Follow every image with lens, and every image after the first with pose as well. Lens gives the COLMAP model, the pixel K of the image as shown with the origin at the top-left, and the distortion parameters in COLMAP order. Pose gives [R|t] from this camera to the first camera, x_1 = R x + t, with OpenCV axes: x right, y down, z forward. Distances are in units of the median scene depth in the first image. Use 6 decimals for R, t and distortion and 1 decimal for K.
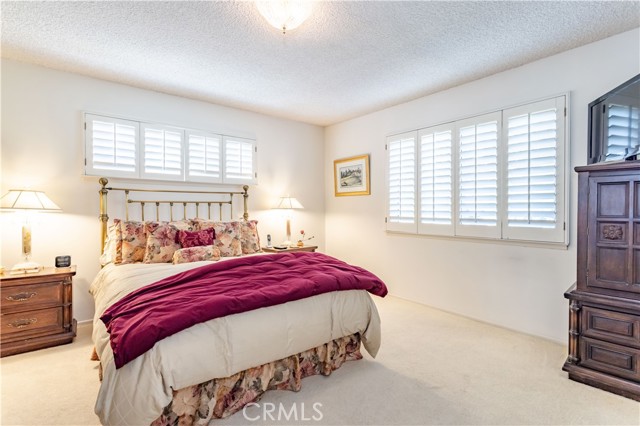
lens RADIAL K [[303.3, 0, 319.6], [0, 303.3, 210.0], [0, 0, 1]] dist [0.001732, 0.001318]
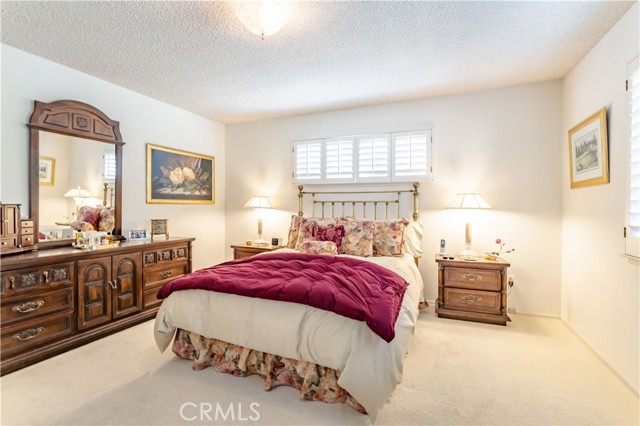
lens RADIAL K [[303.3, 0, 319.6], [0, 303.3, 210.0], [0, 0, 1]] dist [0.001732, 0.001318]
pose [[0.473400, 0.011009, -0.880779, 0.455830], [-0.007890, 0.999935, 0.008258, -0.004213], [0.880812, 0.003040, 0.473456, 0.349313]]
